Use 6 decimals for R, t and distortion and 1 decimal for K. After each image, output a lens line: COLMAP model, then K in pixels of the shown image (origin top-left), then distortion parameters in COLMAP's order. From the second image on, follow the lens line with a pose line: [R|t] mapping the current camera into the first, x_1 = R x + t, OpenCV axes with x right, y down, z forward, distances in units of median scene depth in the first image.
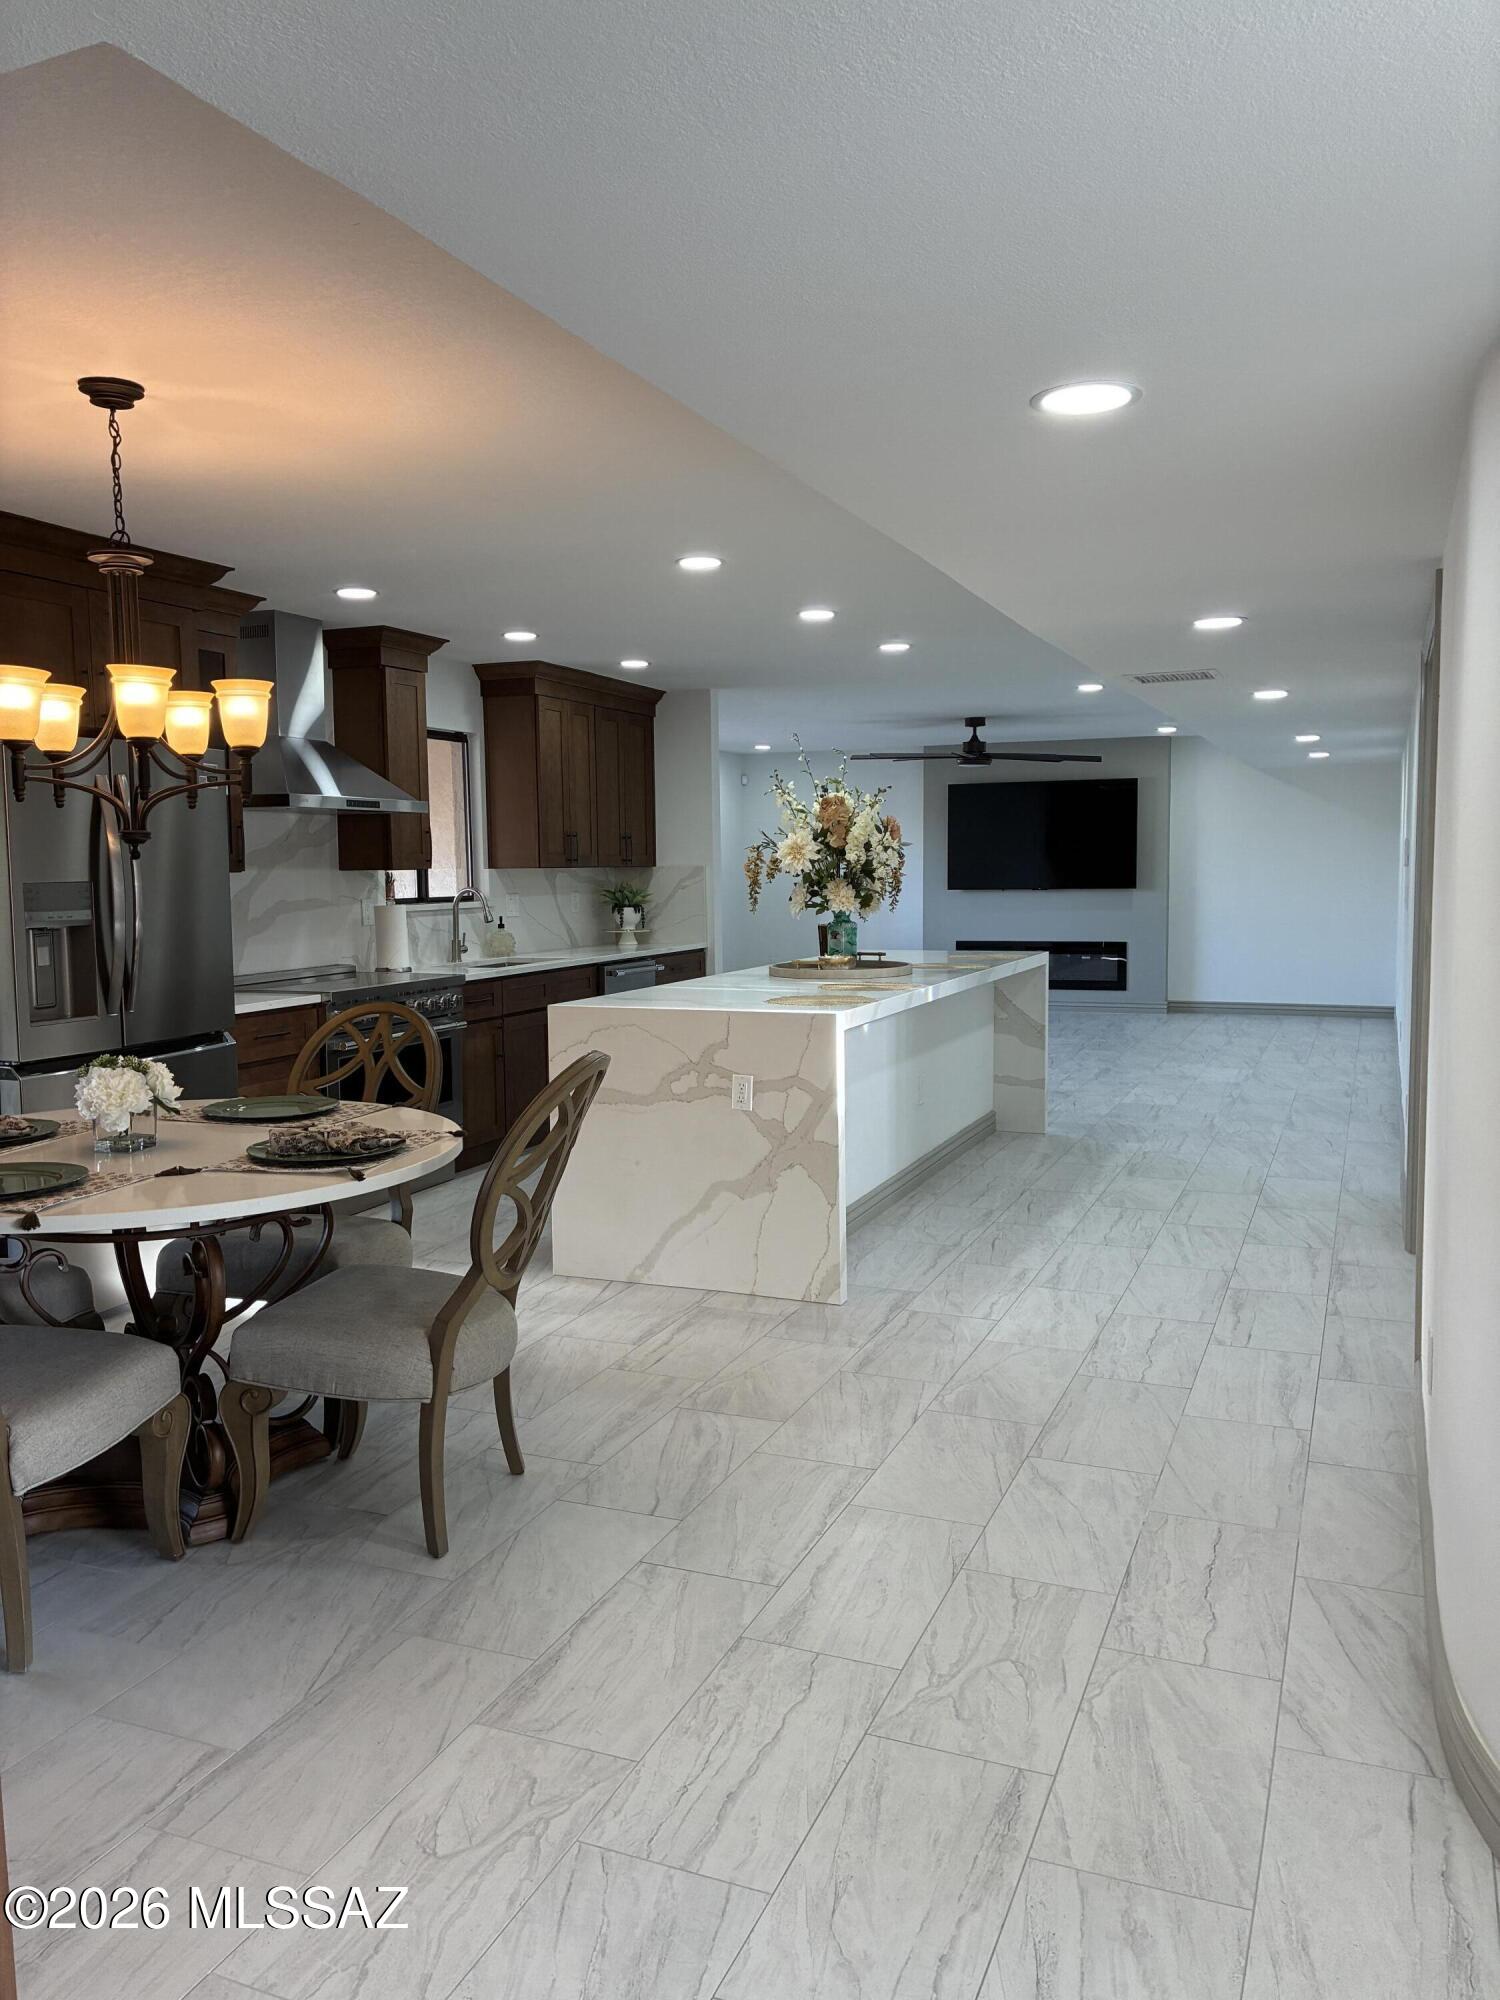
lens RADIAL K [[1548.5, 0, 750.0], [0, 1548.5, 1000.0], [0, 0, 1]] dist [0.155074, -0.328138]
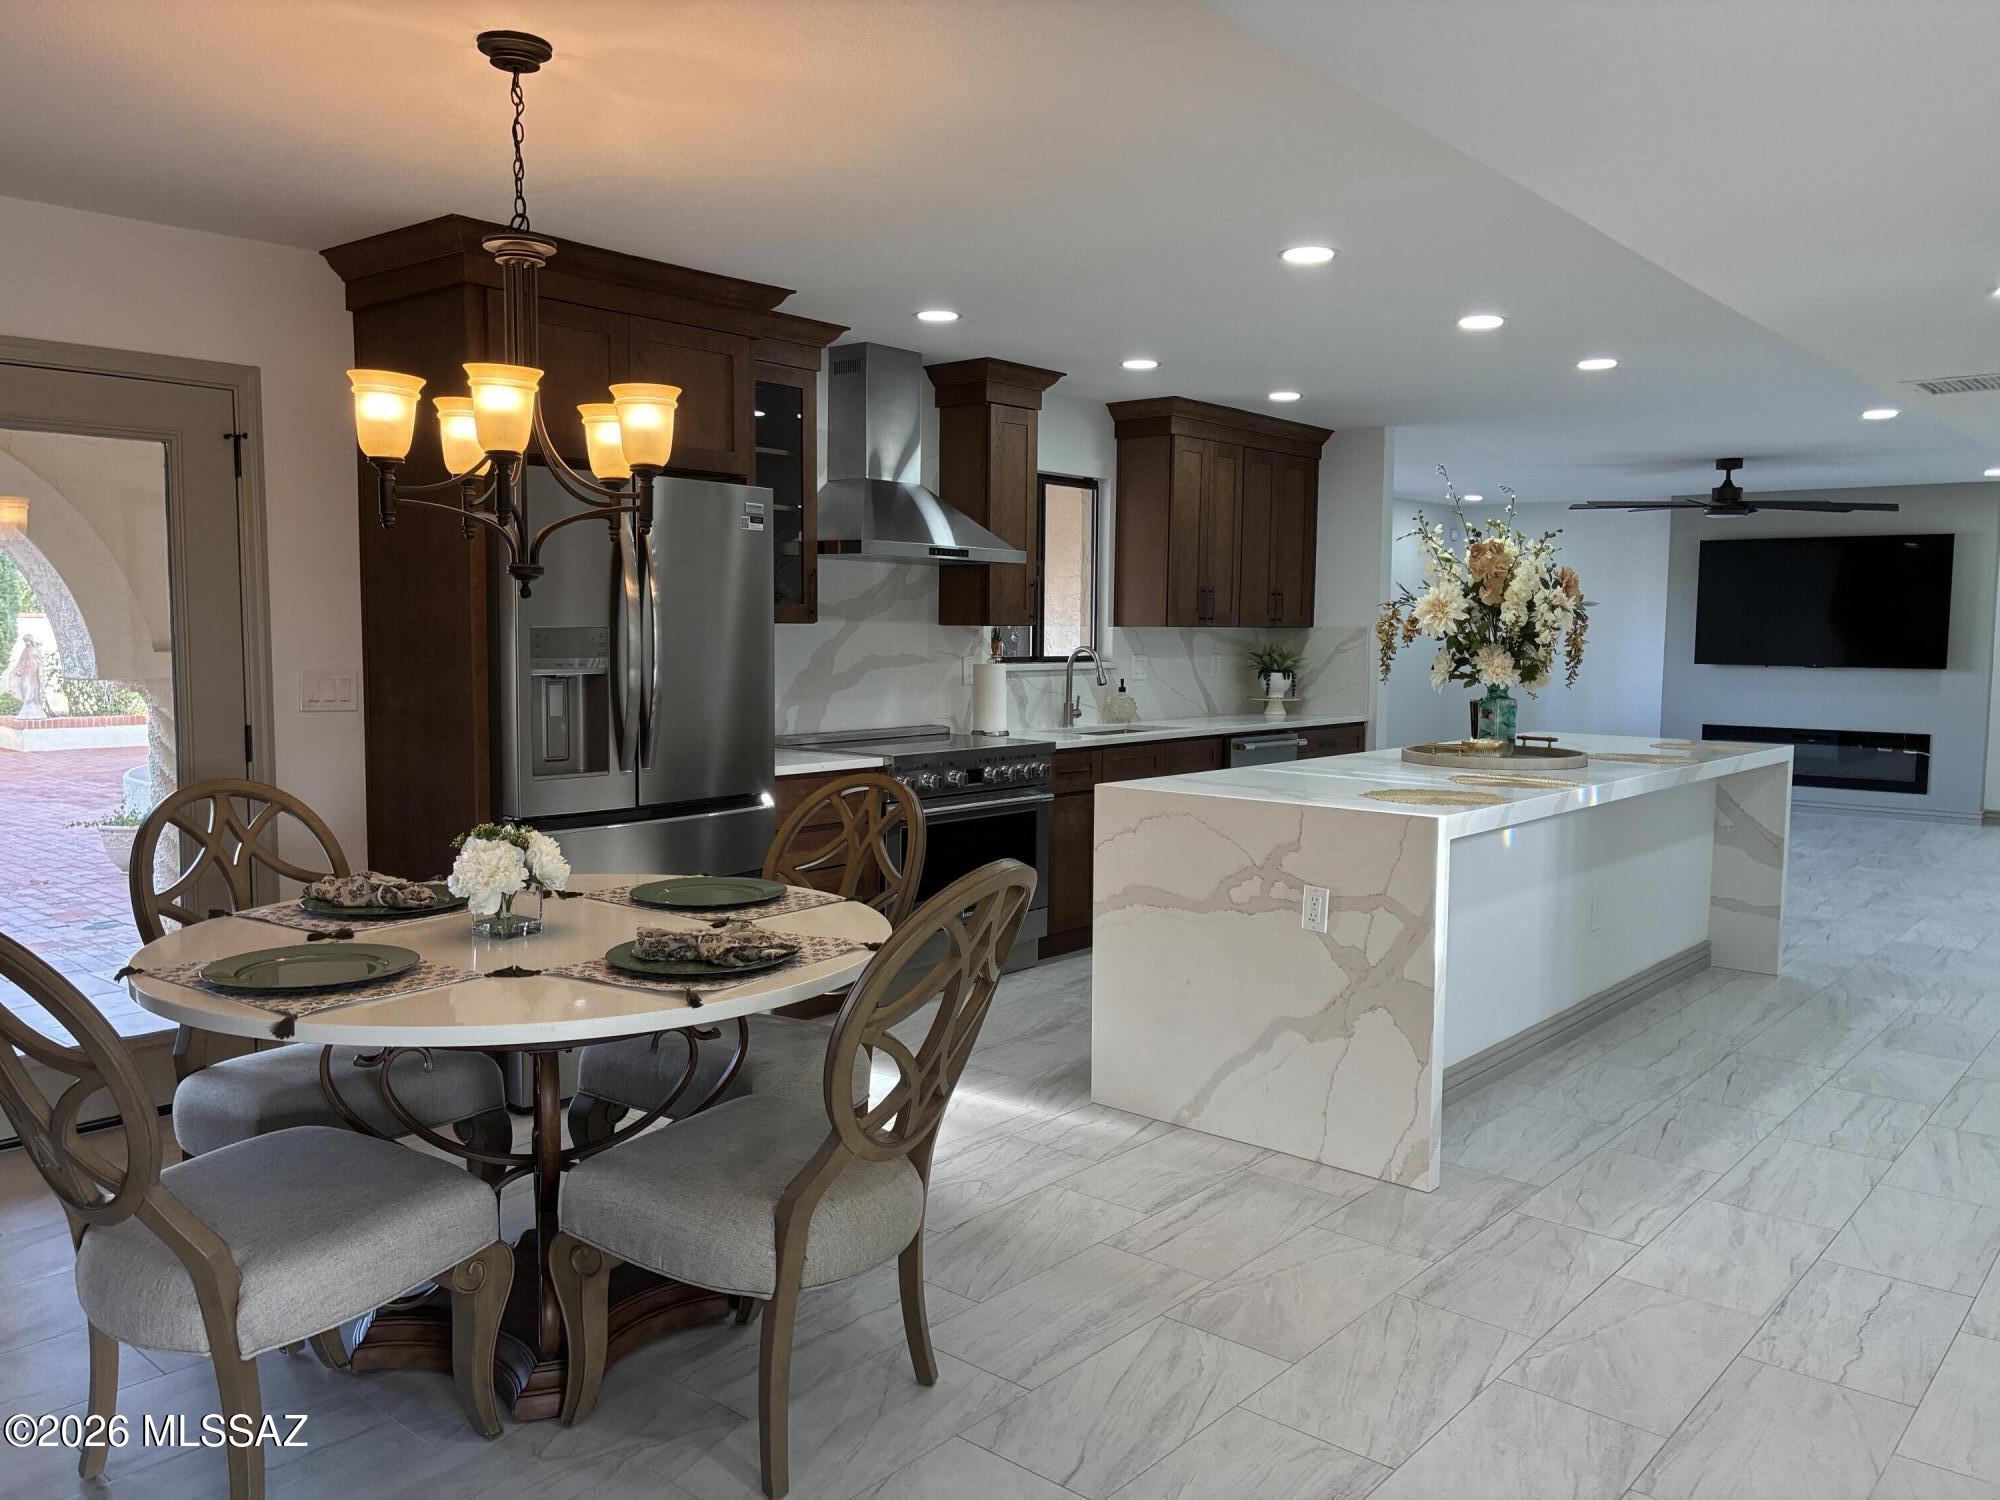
lens RADIAL K [[1530.0, 0, 1000.0], [0, 1530.0, 750.0], [0, 0, 1]] dist [0.025722, -0.005252]
pose [[0.947837, 0.046093, -0.315406, 0.076509], [-0.048462, 0.998825, 0.000331, -0.012235], [0.315051, 0.014972, 0.948957, 0.180027]]
